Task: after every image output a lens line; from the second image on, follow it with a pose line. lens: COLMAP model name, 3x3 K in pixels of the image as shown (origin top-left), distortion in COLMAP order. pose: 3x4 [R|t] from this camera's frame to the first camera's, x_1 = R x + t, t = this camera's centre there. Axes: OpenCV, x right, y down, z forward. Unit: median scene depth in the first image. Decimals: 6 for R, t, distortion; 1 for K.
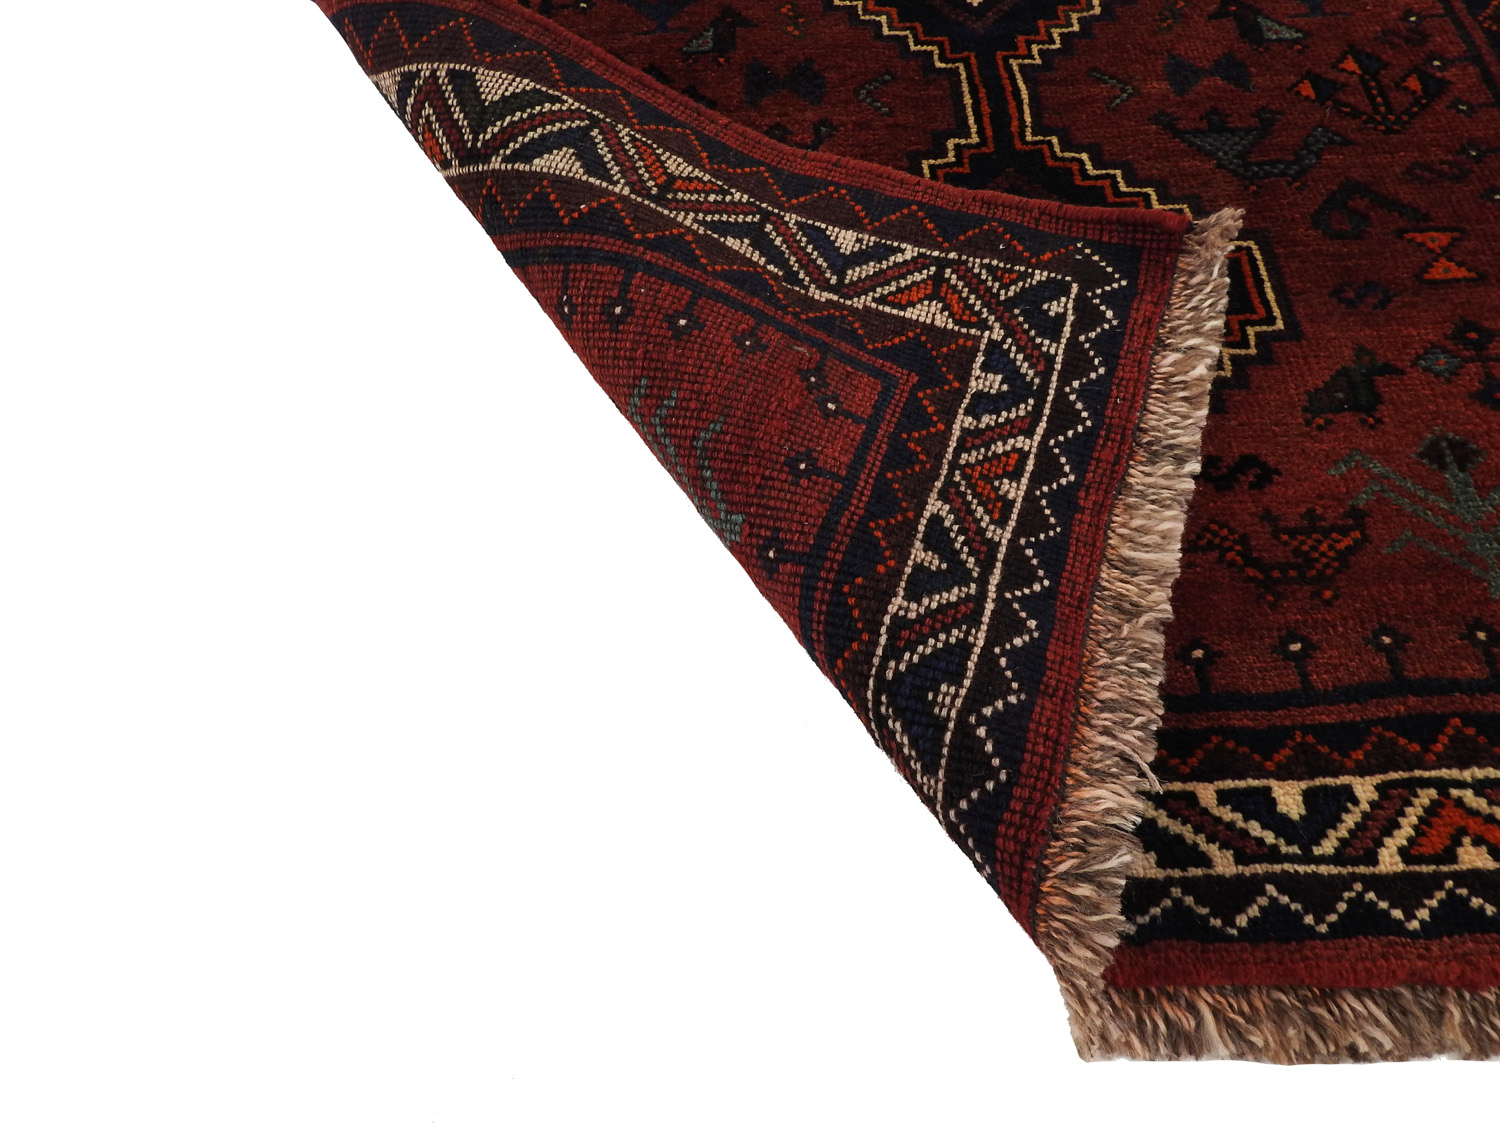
lens RADIAL K [[1072.6, 0, 748.2], [0, 1072.6, 570.4], [0, 0, 1]] dist [0.007092, -0.008392]
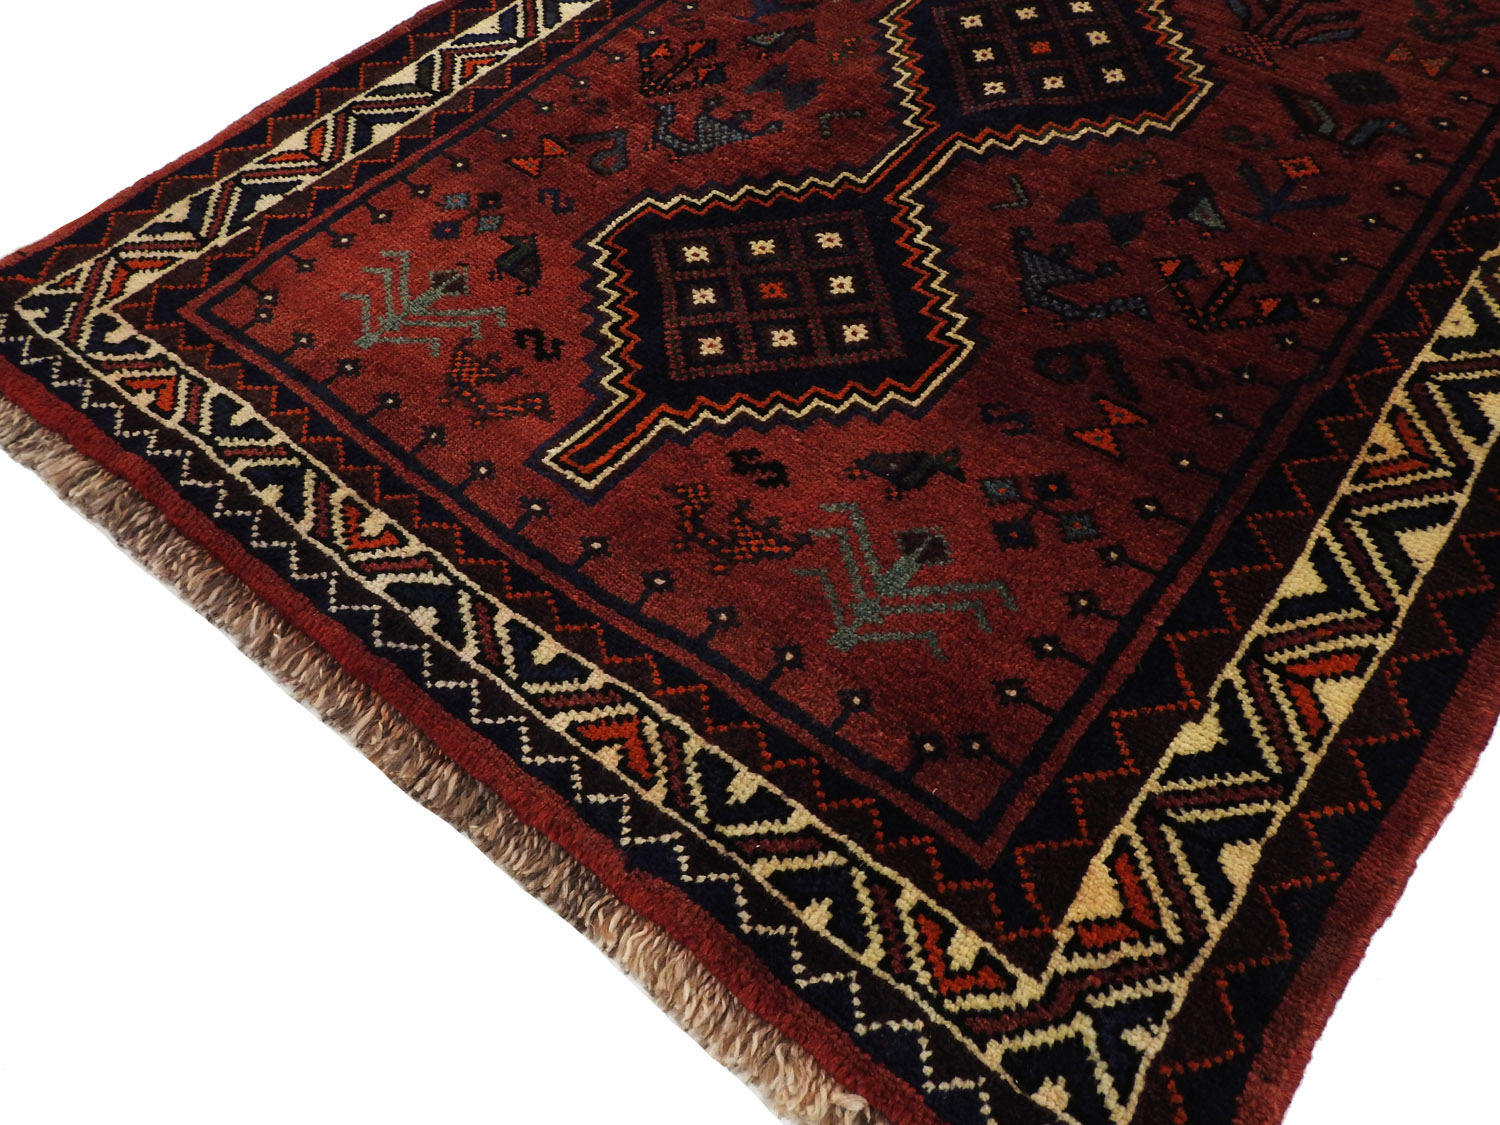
lens RADIAL K [[1204.2, 0, 751.2], [0, 1204.2, 553.4], [0, 0, 1]] dist [0.001980, -0.010463]
pose [[0.772600, 0.499114, -0.392395, 1.195871], [-0.525578, 0.849516, 0.045728, -0.078959], [0.356169, 0.170905, 0.918659, -0.246479]]
